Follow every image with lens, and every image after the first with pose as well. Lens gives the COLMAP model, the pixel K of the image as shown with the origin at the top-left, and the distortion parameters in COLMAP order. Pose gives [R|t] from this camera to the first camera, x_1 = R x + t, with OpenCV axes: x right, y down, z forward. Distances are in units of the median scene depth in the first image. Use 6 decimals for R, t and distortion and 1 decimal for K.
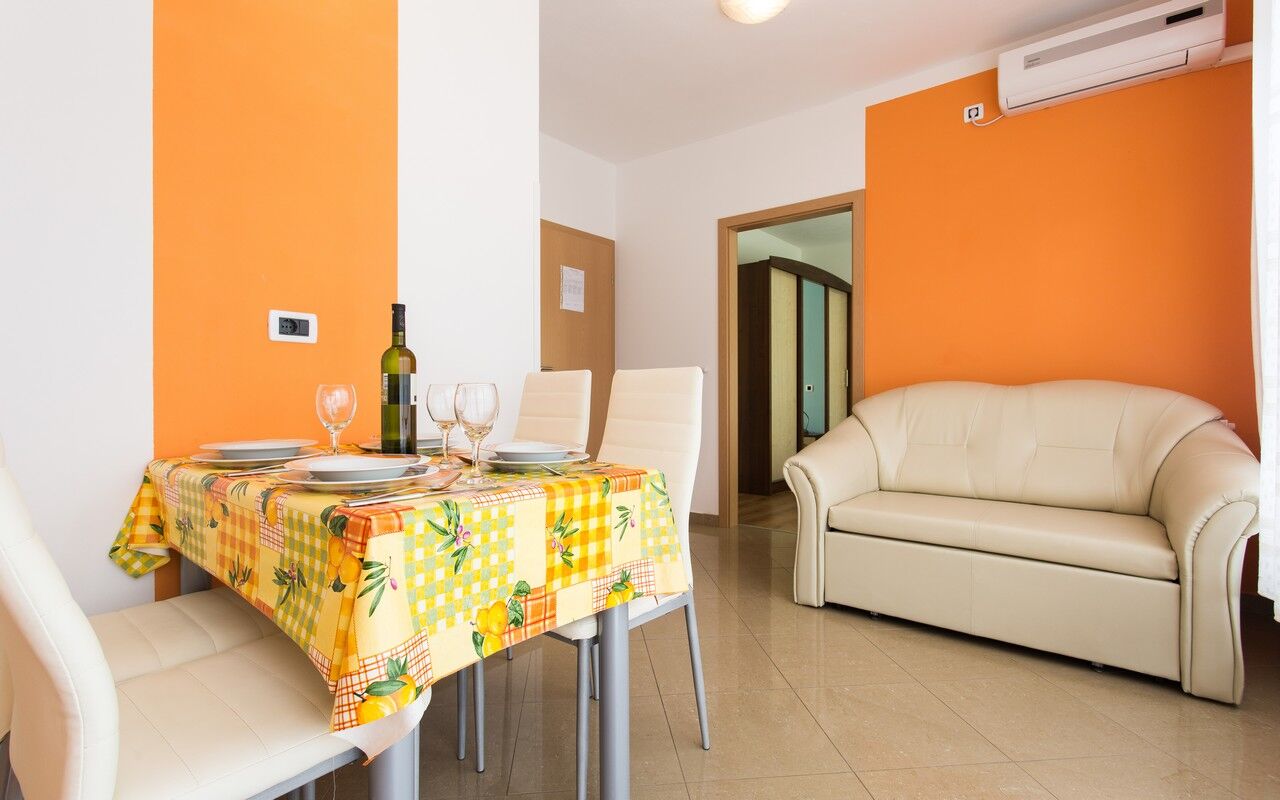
lens RADIAL K [[600.6, 0, 631.7], [0, 600.6, 401.4], [0, 0, 1]] dist [0.000101, 0.002219]
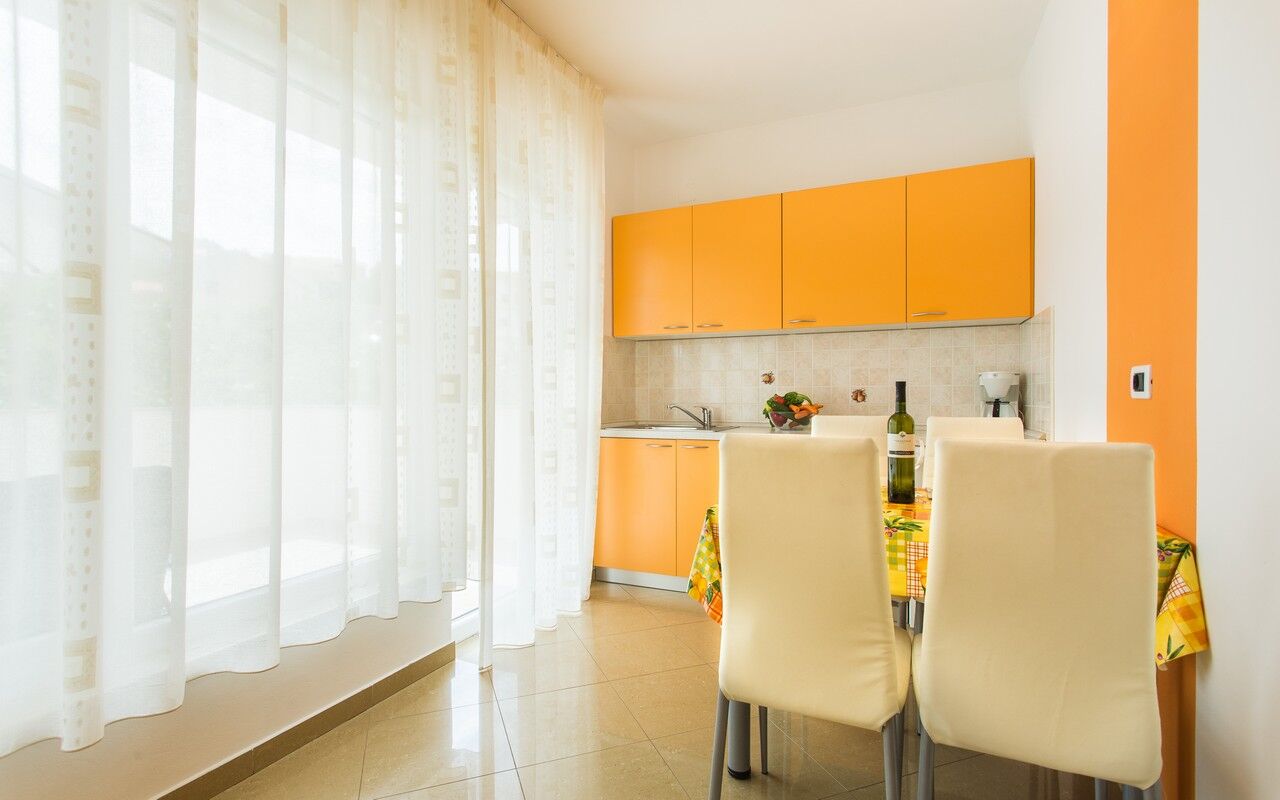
lens RADIAL K [[600.6, 0, 639.9], [0, 600.6, 399.2], [0, 0, 1]] dist [0.000101, 0.002219]
pose [[-0.962256, 0.003842, -0.272120, 0.534111], [-0.000082, 0.999896, 0.014409, -0.140756], [0.272147, 0.013887, -0.962155, 2.125446]]
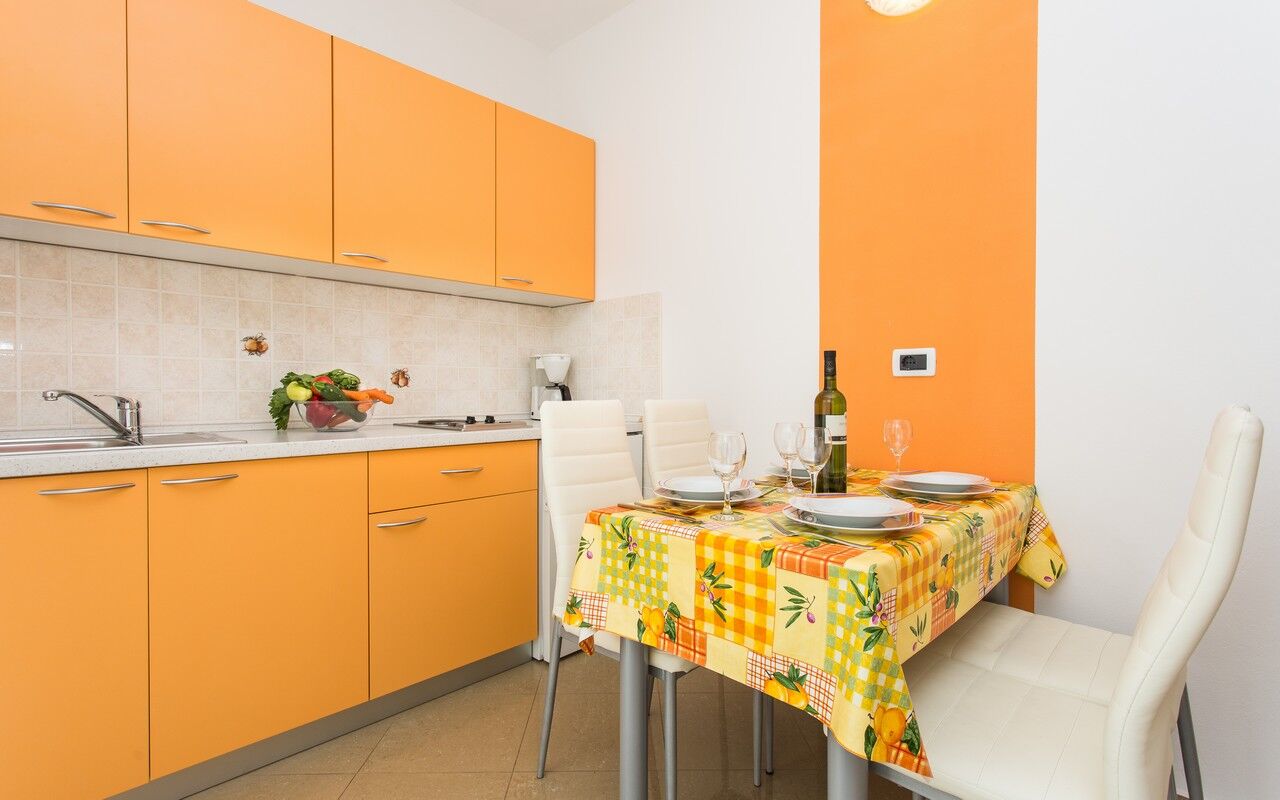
lens RADIAL K [[600.6, 0, 632.6], [0, 600.6, 397.2], [0, 0, 1]] dist [0.000101, 0.002219]
pose [[-0.076890, 0.011548, -0.996973, 0.723133], [-0.008729, 0.999887, 0.012255, -0.087844], [0.997001, 0.009645, -0.076780, 0.728367]]
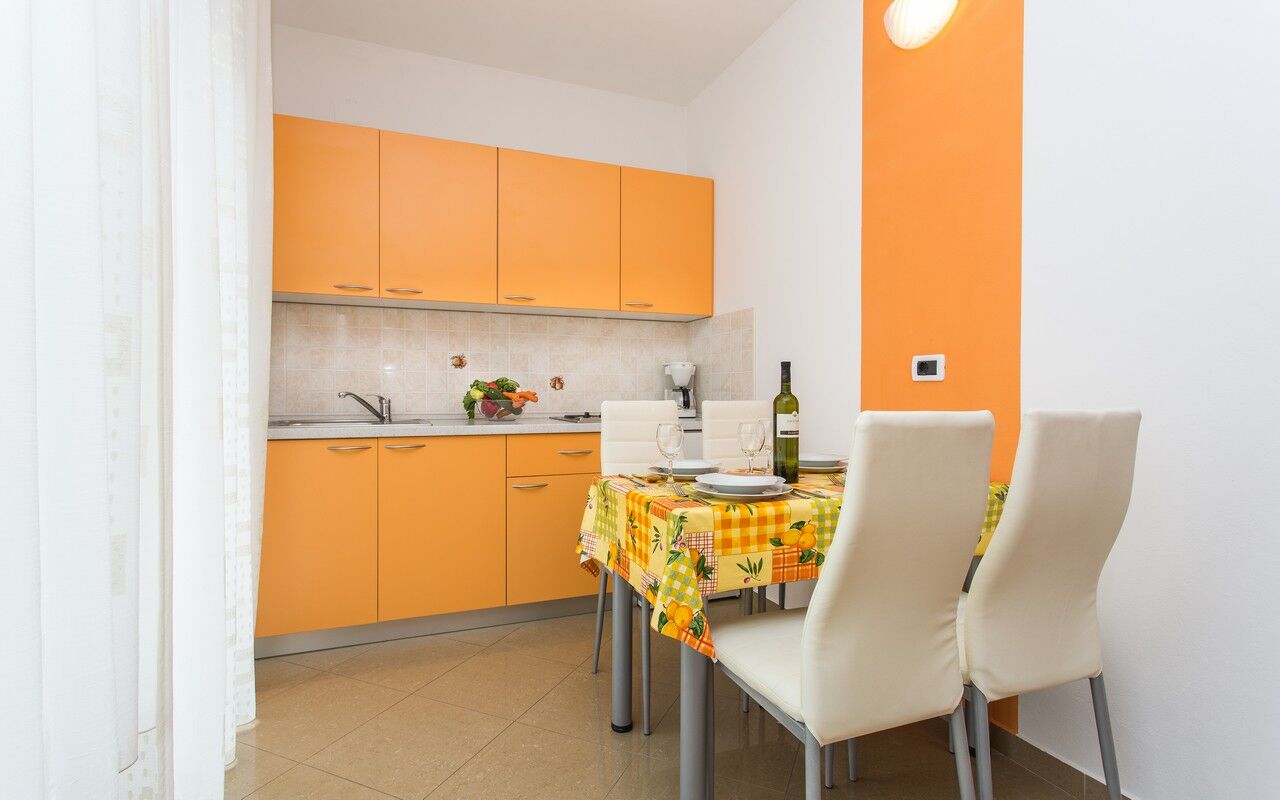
lens RADIAL K [[600.6, 0, 632.1], [0, 600.6, 397.5], [0, 0, 1]] dist [0.000101, 0.002219]
pose [[-0.482754, 0.007460, -0.875724, 0.949775], [-0.010311, 0.999846, 0.014201, -0.097061], [0.875695, 0.015885, -0.482602, 1.347439]]
